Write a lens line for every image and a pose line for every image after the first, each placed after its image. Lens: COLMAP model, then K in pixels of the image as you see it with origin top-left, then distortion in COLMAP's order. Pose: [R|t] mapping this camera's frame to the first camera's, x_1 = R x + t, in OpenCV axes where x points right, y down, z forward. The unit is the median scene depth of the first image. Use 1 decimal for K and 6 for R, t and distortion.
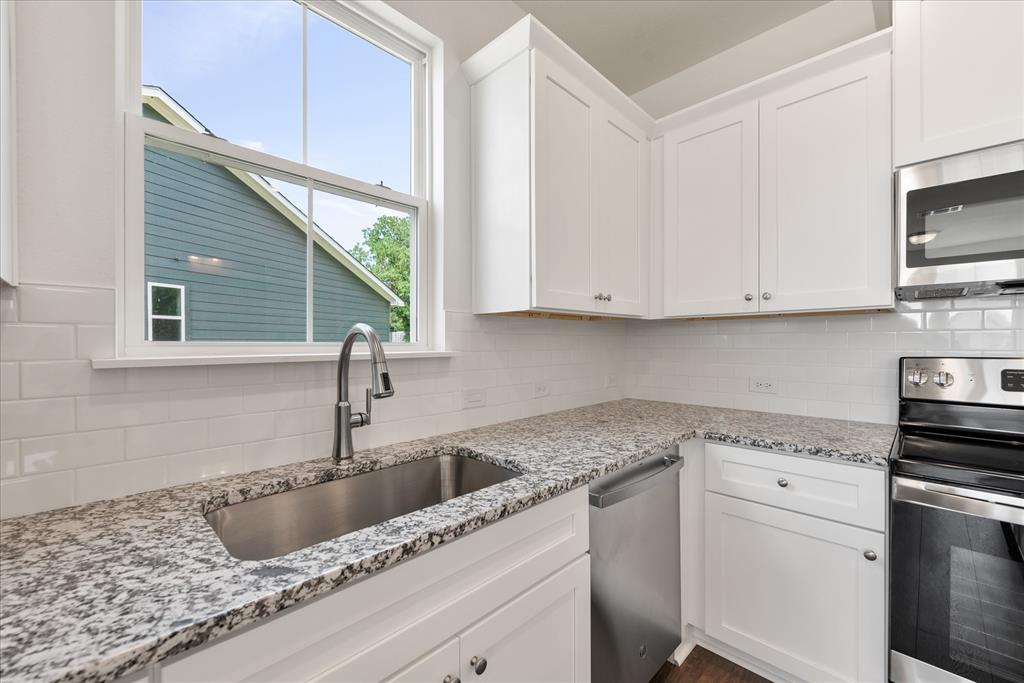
lens RADIAL K [[404.4, 0, 509.8], [0, 404.4, 344.6], [0, 0, 1]] dist [0.008985, -0.002405]
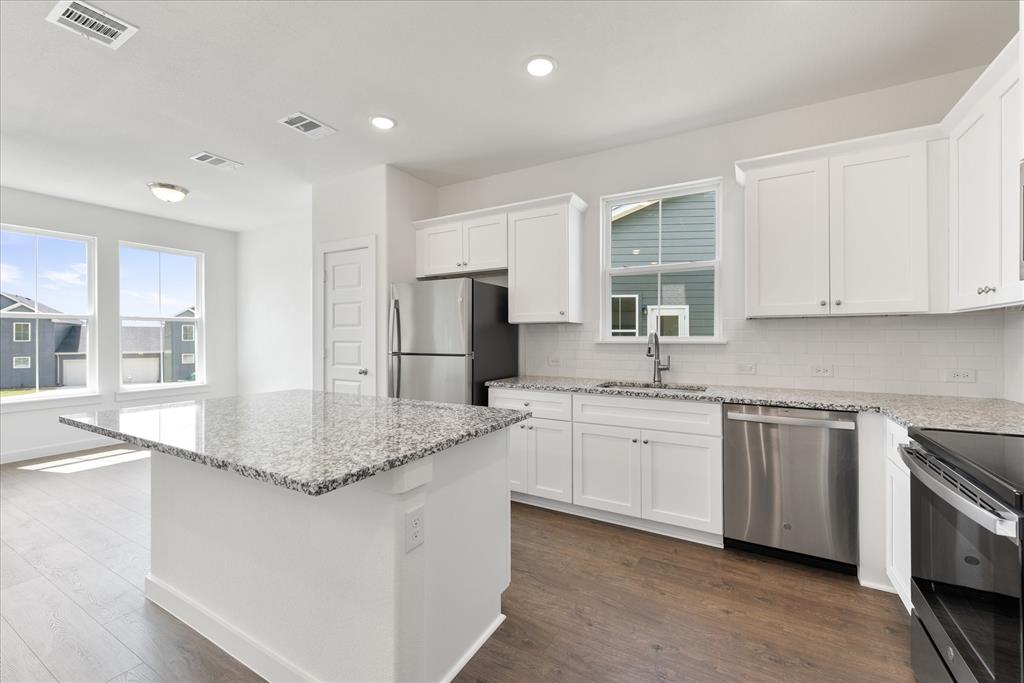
lens RADIAL K [[418.8, 0, 517.4], [0, 418.8, 336.5], [0, 0, 1]] dist [0.006727, -0.001149]
pose [[0.269402, -0.001018, -0.963027, 1.586413], [-0.007660, 0.999966, -0.003200, 0.009506], [0.962997, 0.008239, 0.269385, -0.471220]]
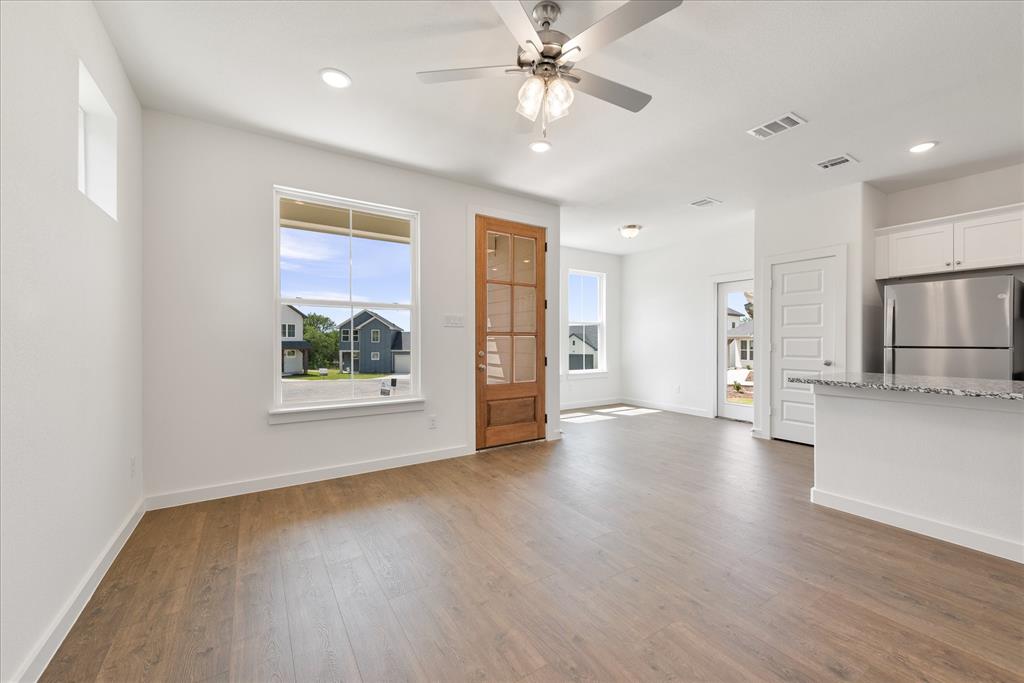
lens RADIAL K [[404.4, 0, 510.7], [0, 404.4, 343.0], [0, 0, 1]] dist [0.008985, -0.002405]
pose [[-0.206265, 0.006935, -0.978472, 2.208676], [-0.008328, 0.999926, 0.008843, 0.077222], [0.978461, 0.009972, -0.206192, -2.402437]]
